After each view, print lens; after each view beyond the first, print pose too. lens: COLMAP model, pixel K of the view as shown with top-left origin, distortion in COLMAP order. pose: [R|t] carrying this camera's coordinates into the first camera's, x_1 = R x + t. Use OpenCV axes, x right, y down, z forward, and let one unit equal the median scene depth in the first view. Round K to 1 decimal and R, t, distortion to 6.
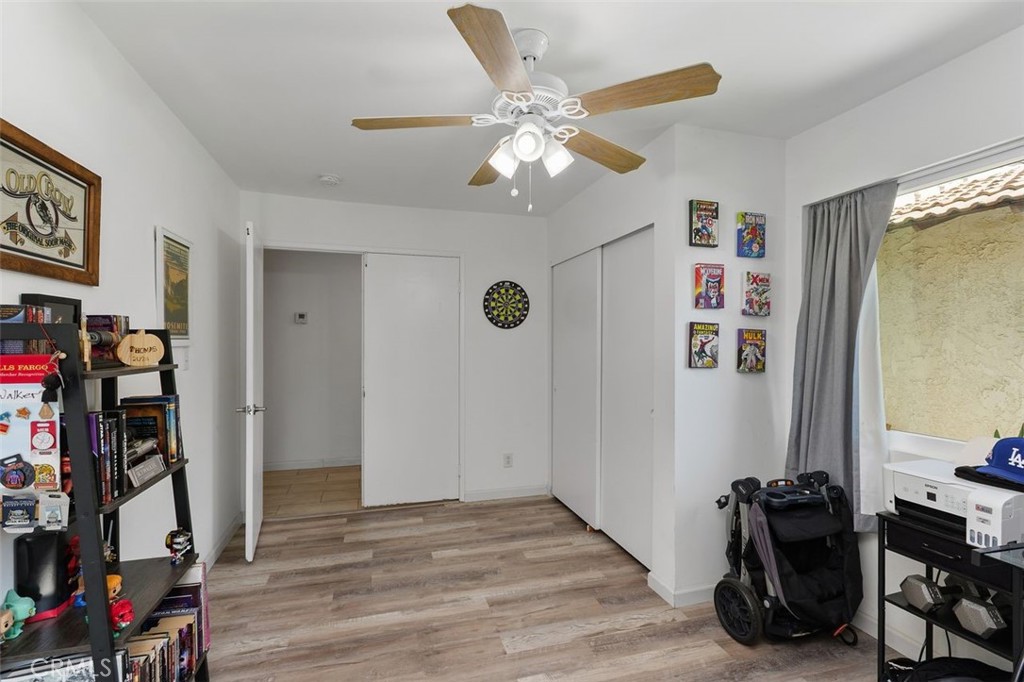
lens RADIAL K [[470.0, 0, 512.4], [0, 470.0, 345.5], [0, 0, 1]] dist [0.005369, 0.000430]
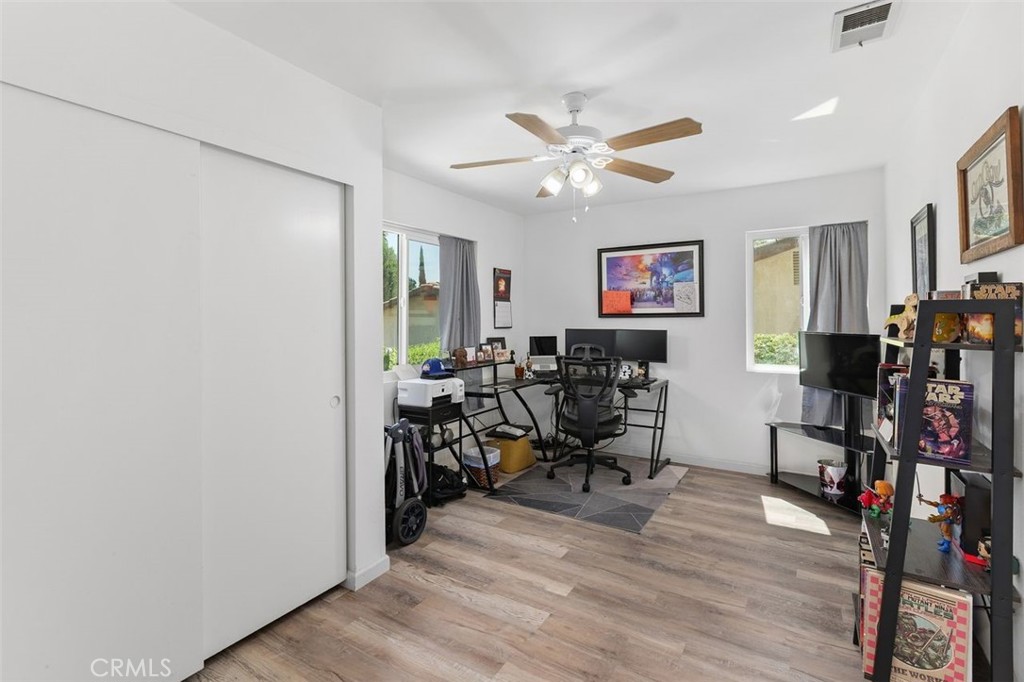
lens RADIAL K [[470.0, 0, 514.1], [0, 470.0, 315.5], [0, 0, 1]] dist [0.005369, 0.000430]
pose [[-0.671749, 0.008130, 0.740734, -0.686641], [0.006682, 0.999966, -0.004916, -0.005861], [-0.740748, 0.001648, -0.671781, 1.635531]]
